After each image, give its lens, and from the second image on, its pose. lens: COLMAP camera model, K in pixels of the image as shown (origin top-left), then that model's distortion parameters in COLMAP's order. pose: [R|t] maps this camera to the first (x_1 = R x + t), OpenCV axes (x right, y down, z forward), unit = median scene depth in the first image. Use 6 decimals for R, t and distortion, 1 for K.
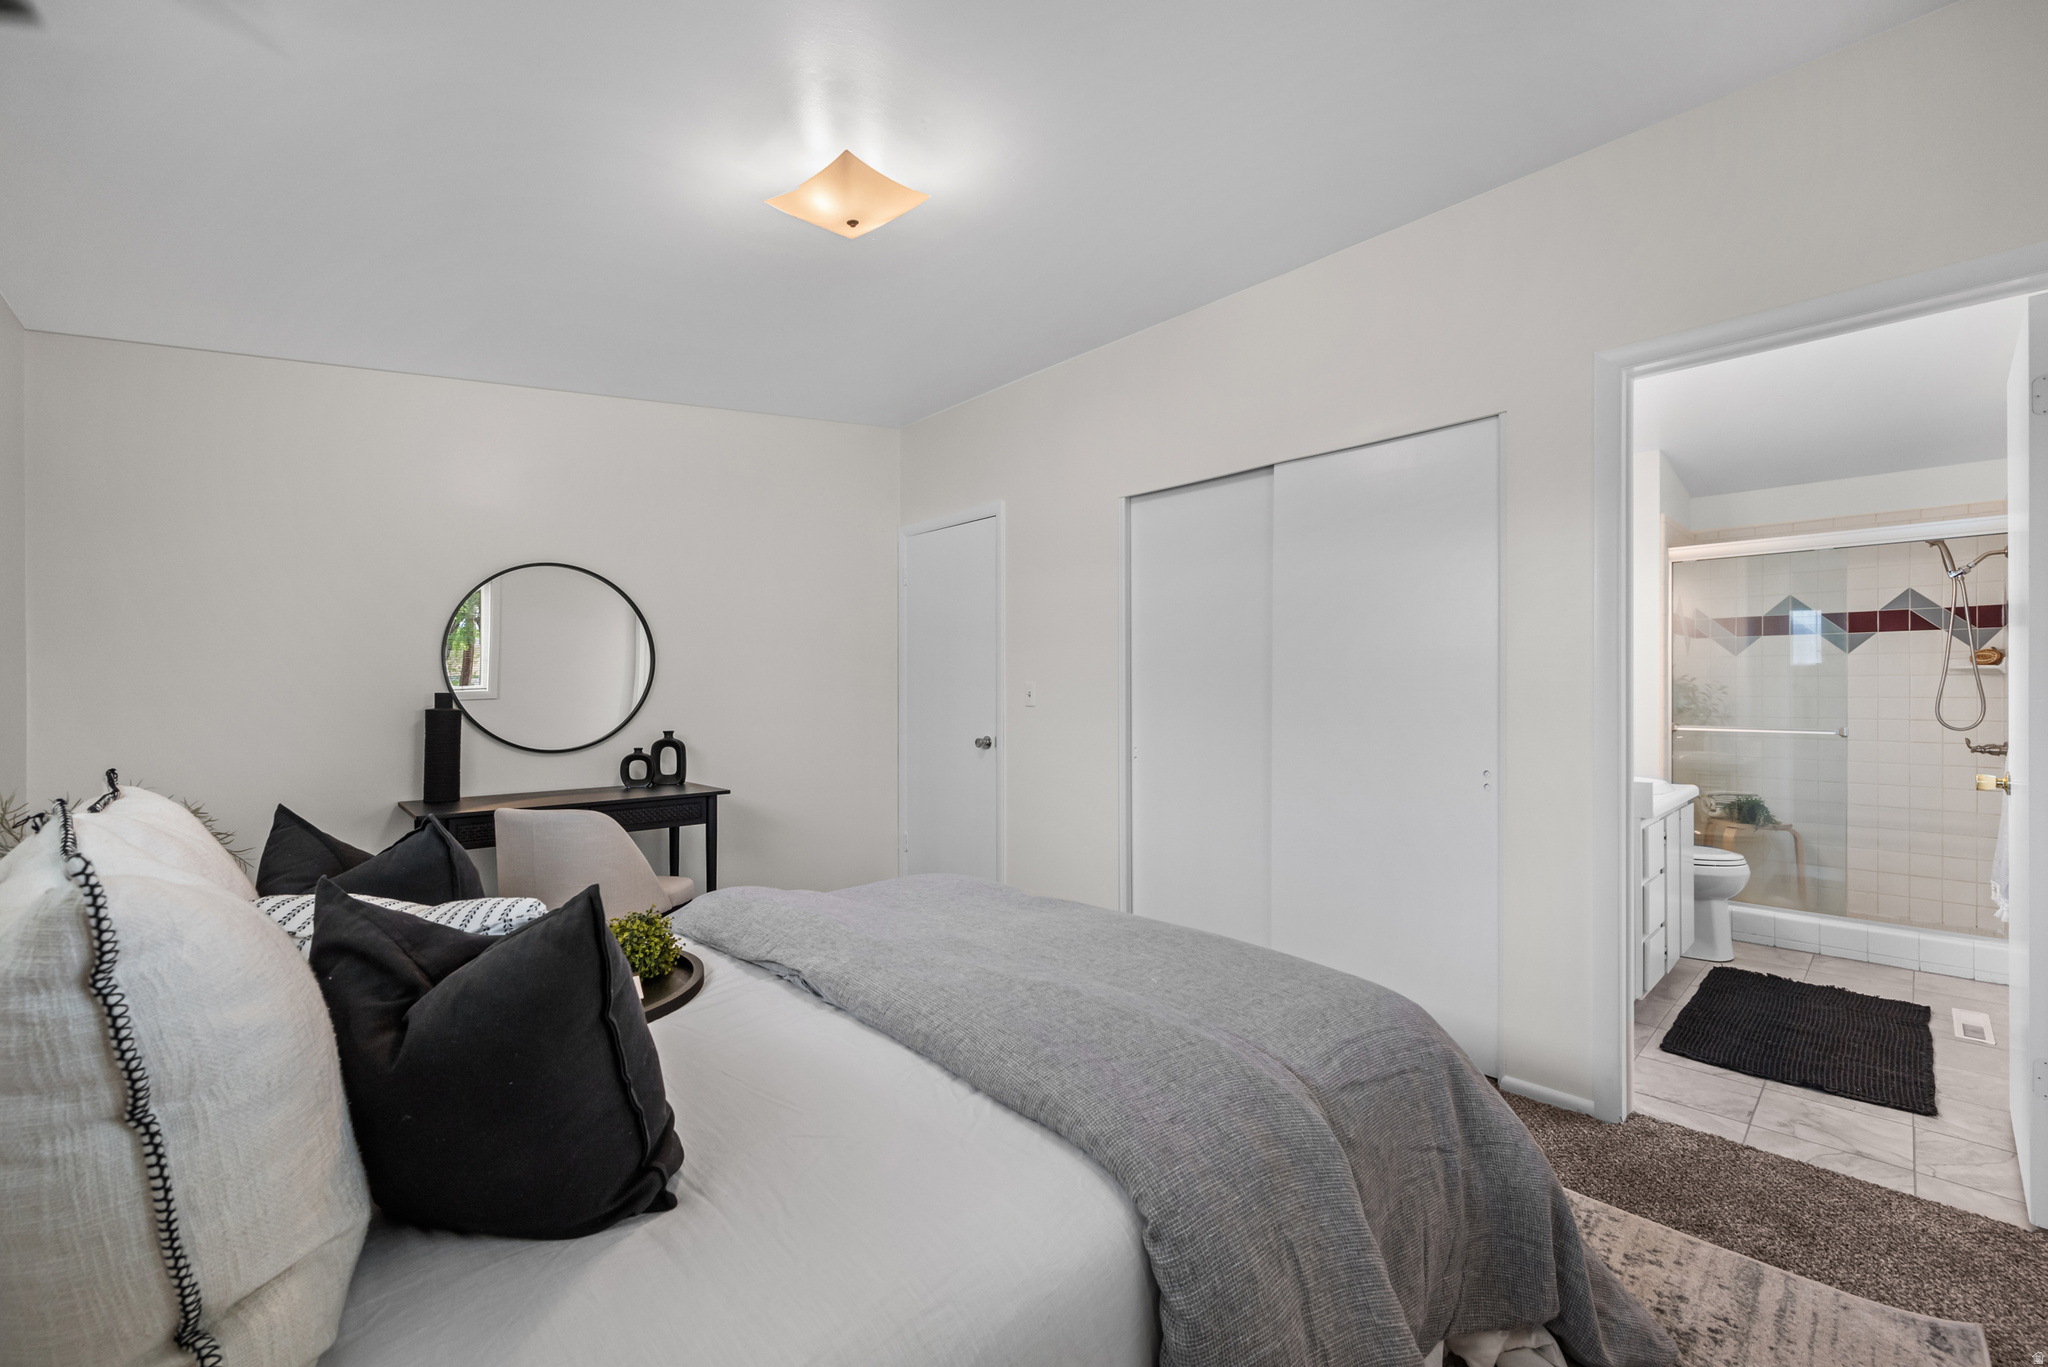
lens RADIAL K [[825.7, 0, 1024.0], [0, 825.7, 683.5], [0, 0, 1]] dist [-0.000399, -0.000062]
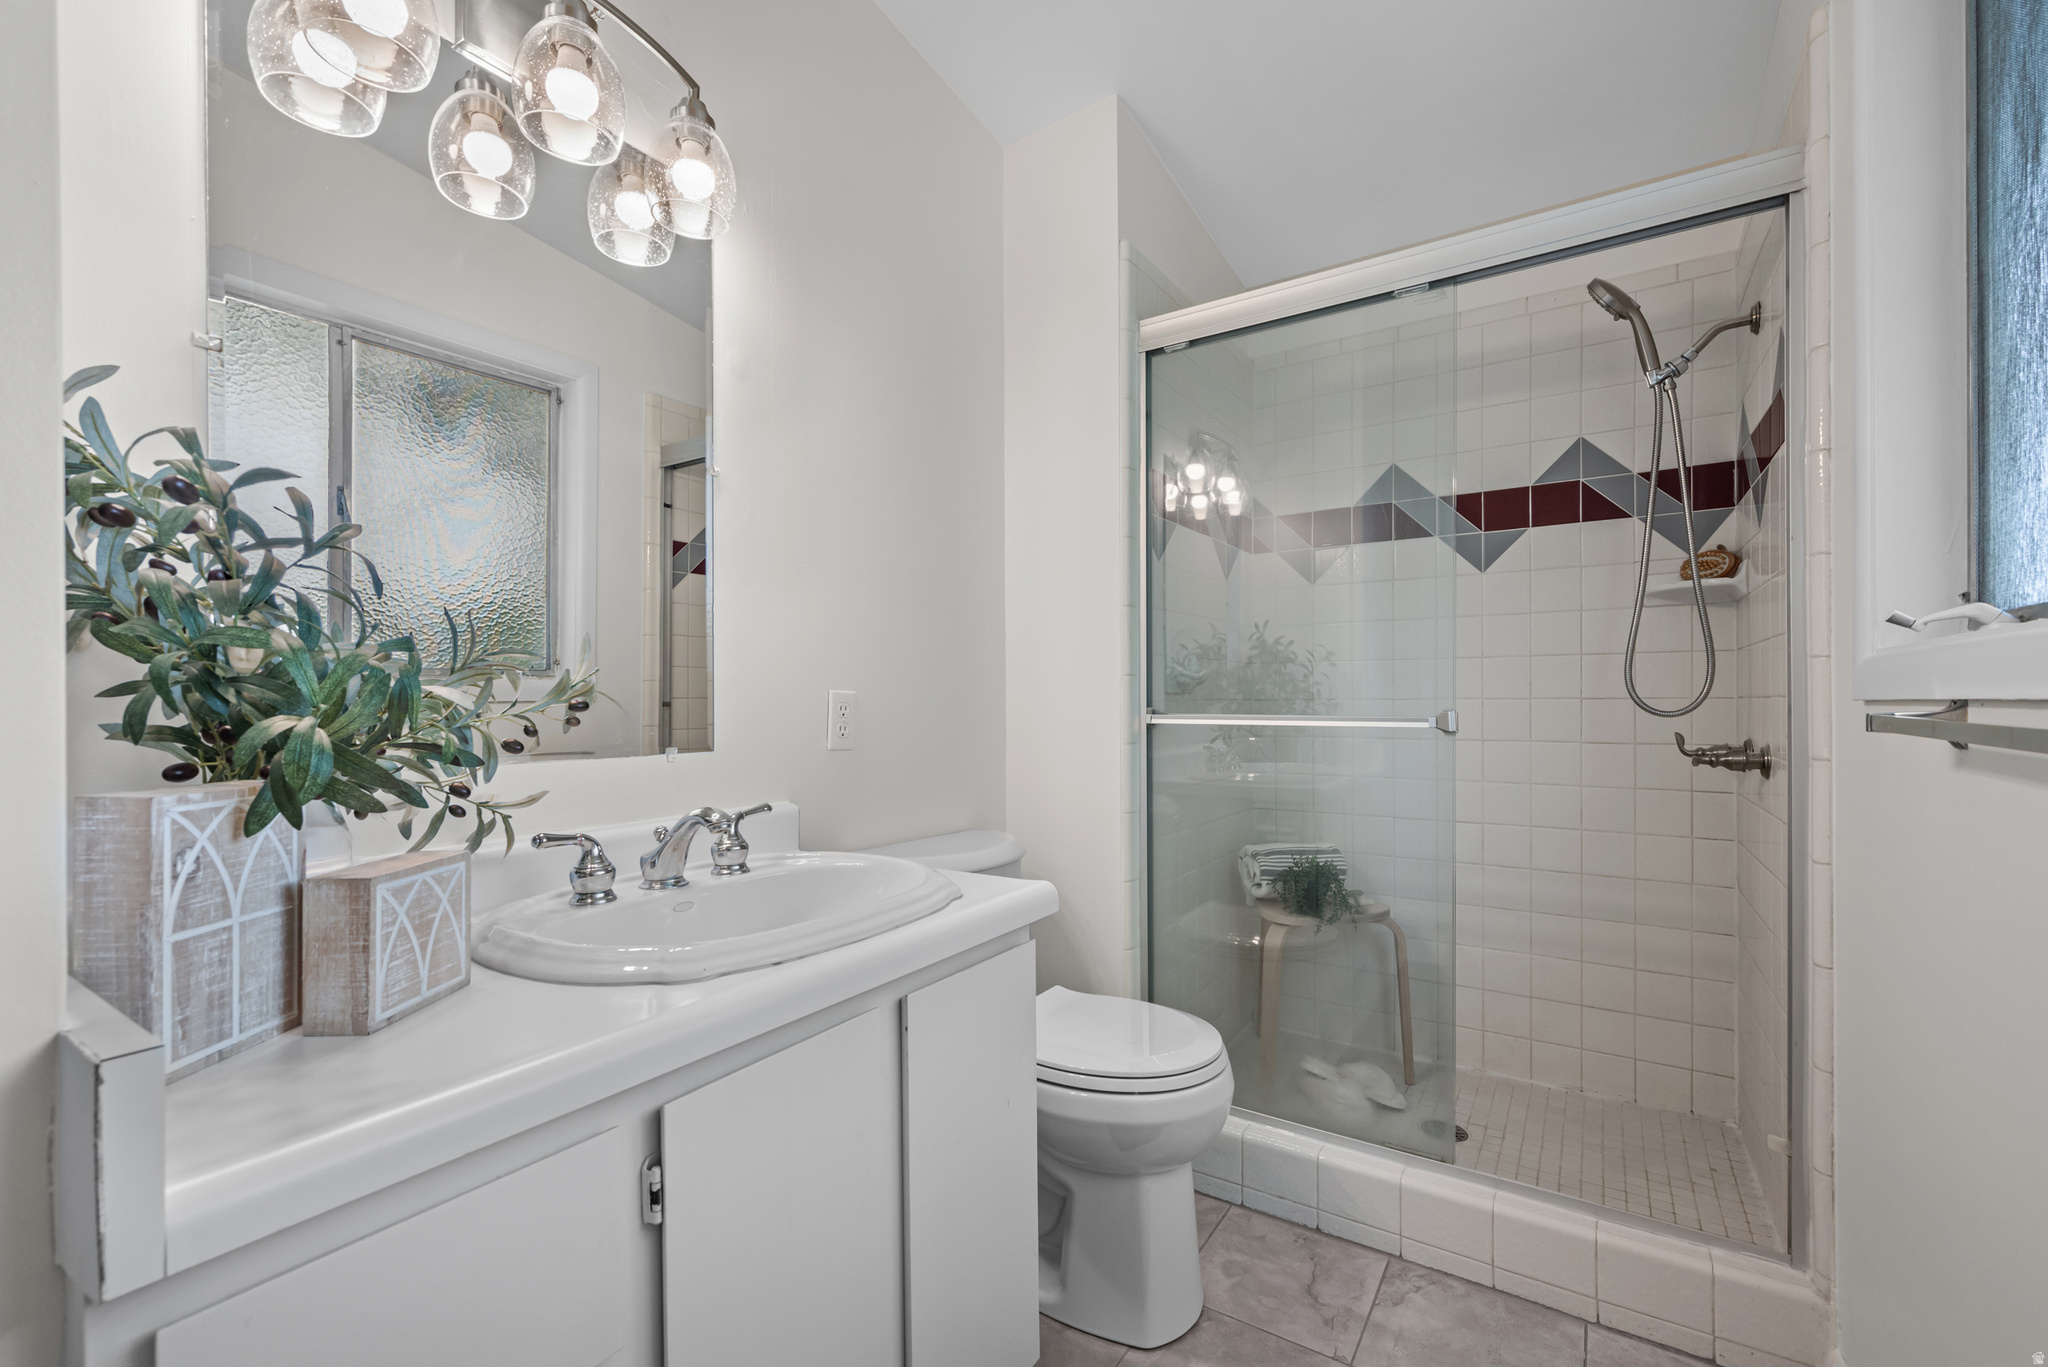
lens RADIAL K [[849.9, 0, 1024.0], [0, 849.9, 683.5], [0, 0, 1]] dist [-0.001978, -0.000207]
pose [[0.973540, -0.001469, 0.228510, 0.634157], [0.001941, 0.999996, -0.001842, 0.036187], [-0.228506, 0.002236, 0.973540, 0.583243]]
